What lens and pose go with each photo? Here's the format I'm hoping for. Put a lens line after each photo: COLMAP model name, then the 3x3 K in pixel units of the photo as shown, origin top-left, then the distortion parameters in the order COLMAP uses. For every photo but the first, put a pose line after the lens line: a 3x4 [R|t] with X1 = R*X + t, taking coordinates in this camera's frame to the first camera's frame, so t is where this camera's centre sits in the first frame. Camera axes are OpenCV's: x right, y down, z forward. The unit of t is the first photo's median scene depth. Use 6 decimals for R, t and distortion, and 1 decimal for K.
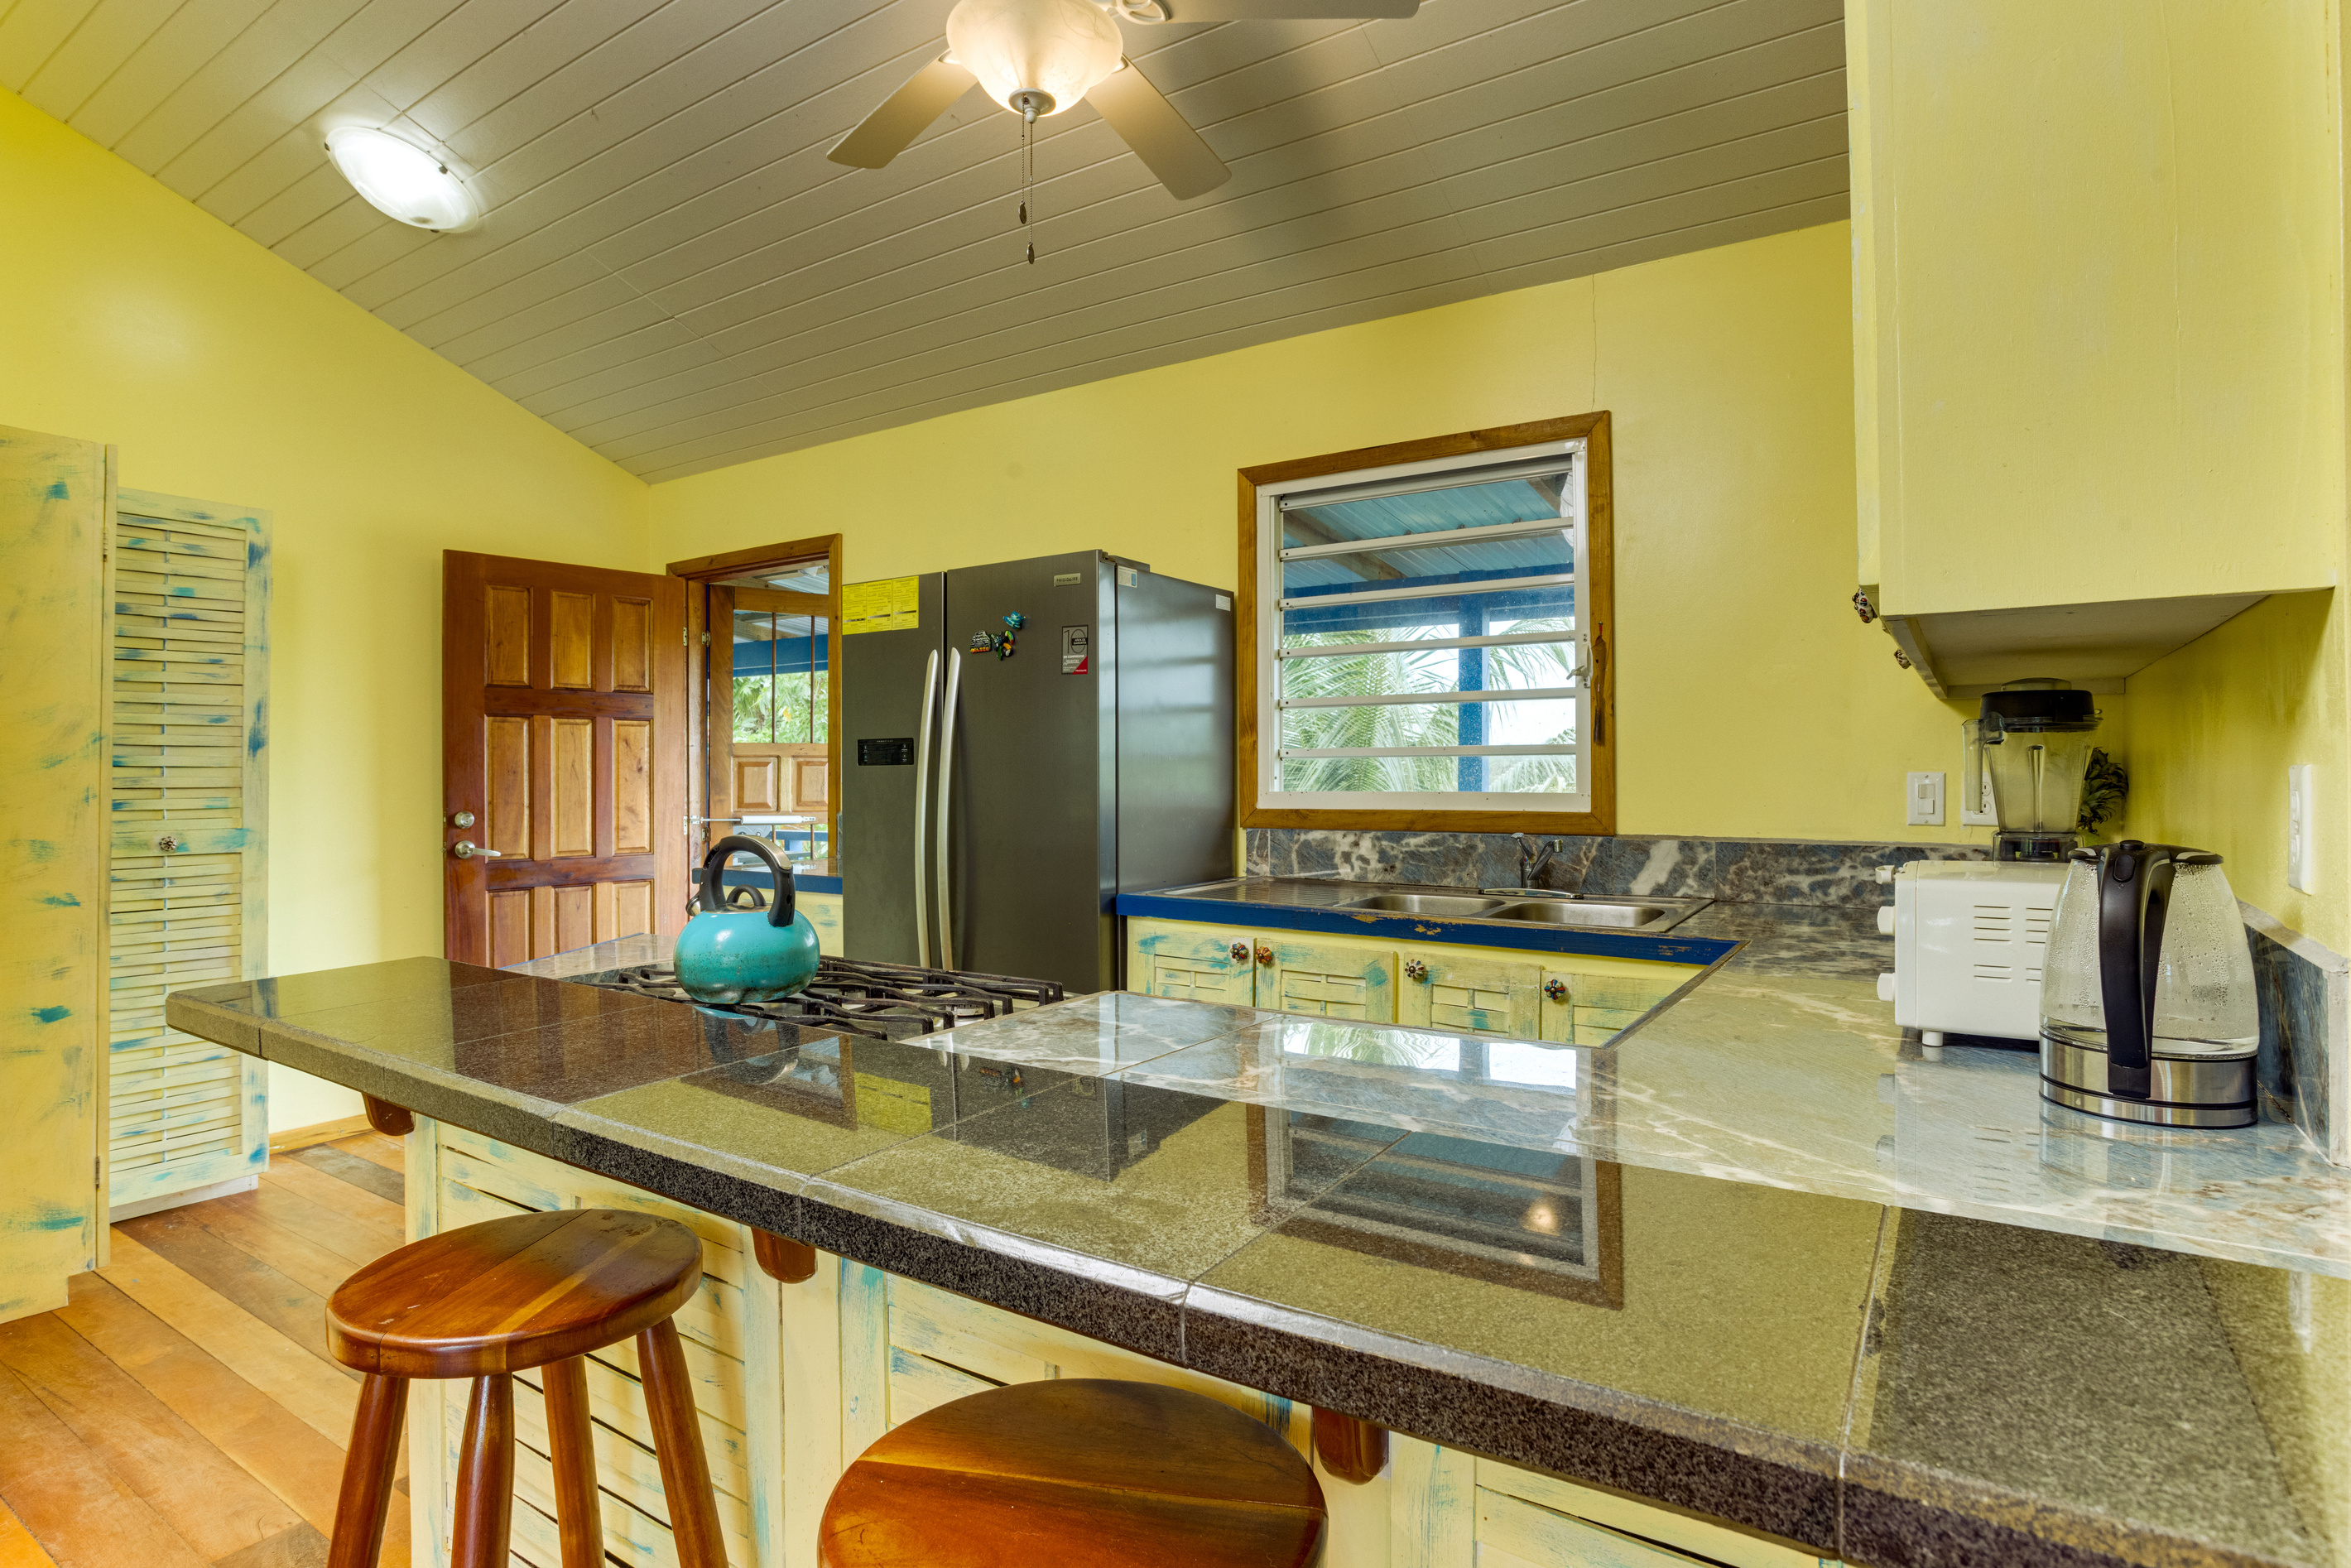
lens RADIAL K [[1202.3, 0, 1163.6], [0, 1202.3, 768.7], [0, 0, 1]] dist [-0.047991, -0.000013]
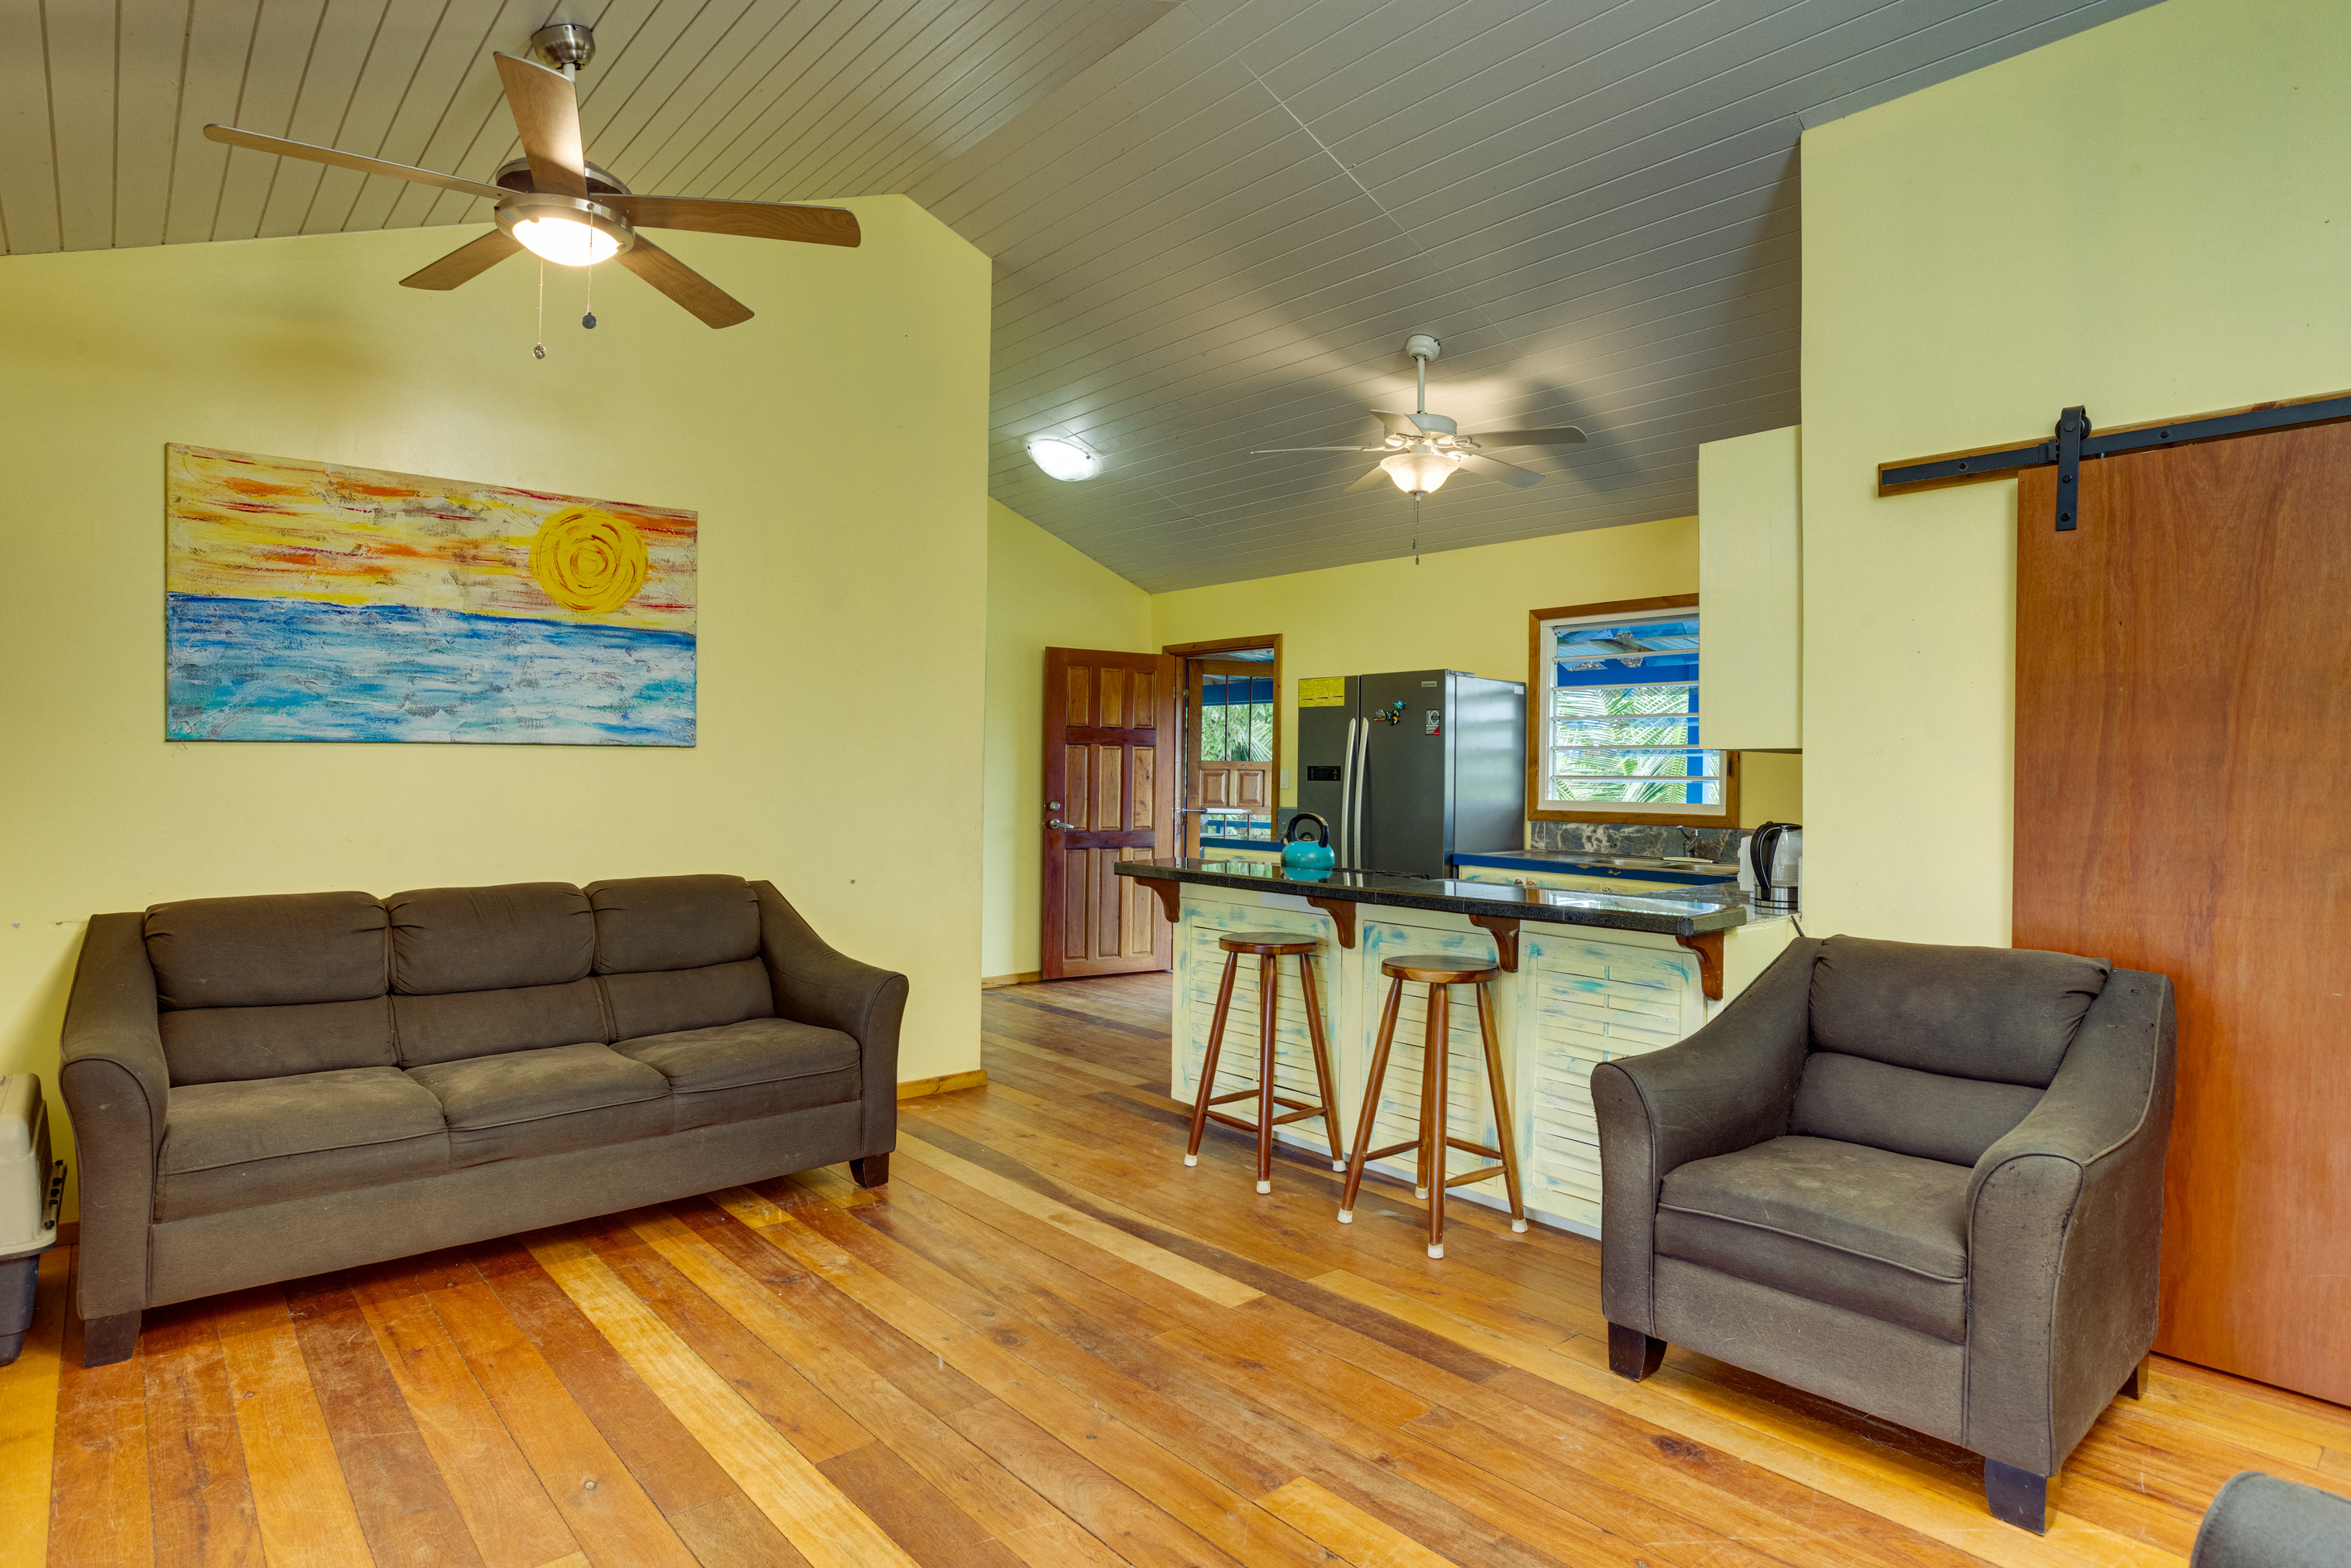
lens RADIAL K [[1225.1, 0, 1175.5], [0, 1225.1, 784.0], [0, 0, 1]] dist [-0.038441, 0.000659]
pose [[0.966383, 0.018616, -0.256434, 0.026033], [-0.015494, 0.999779, 0.014192, -0.021185], [0.256641, -0.009742, 0.966458, -0.858575]]
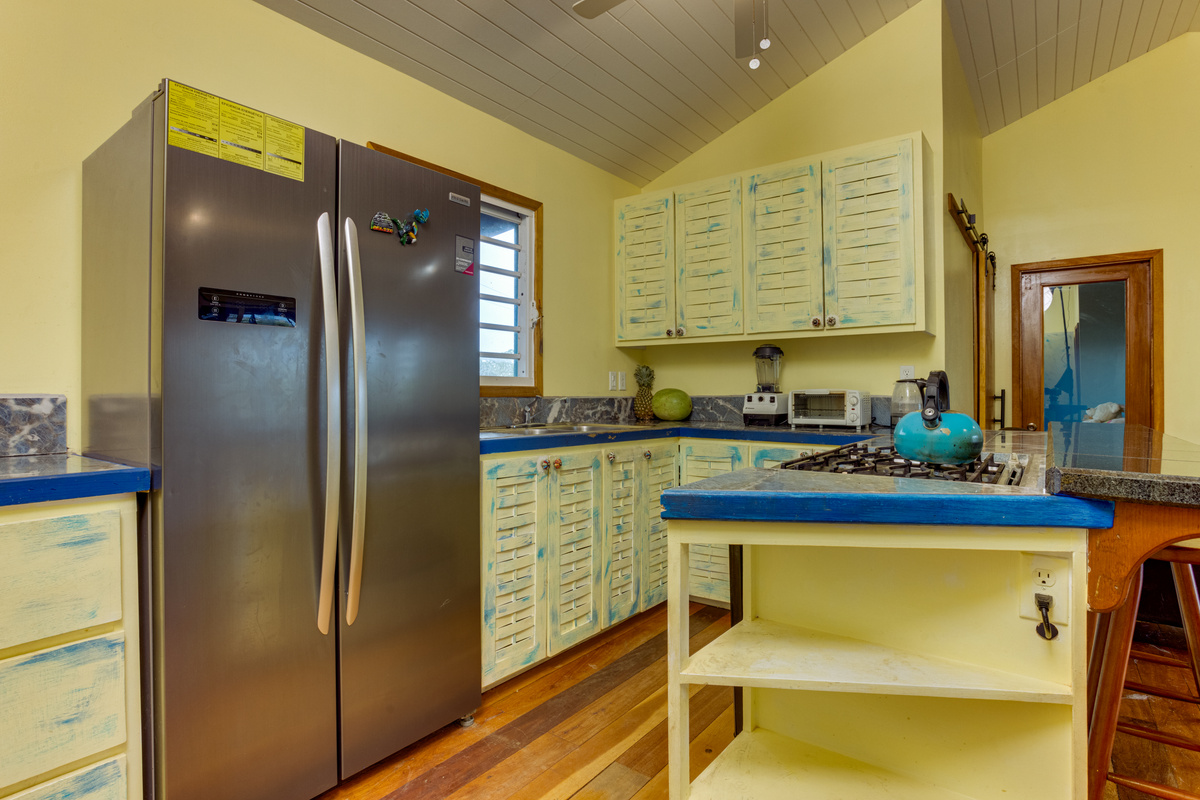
lens RADIAL K [[613.6, 0, 593.9], [0, 613.6, 392.2], [0, 0, 1]] dist [-0.047991, -0.000013]
pose [[0.062896, 0.007035, 0.997995, -0.659237], [-0.004197, 0.999968, -0.006785, 0.048617], [-0.998011, -0.003762, 0.062924, 0.743489]]
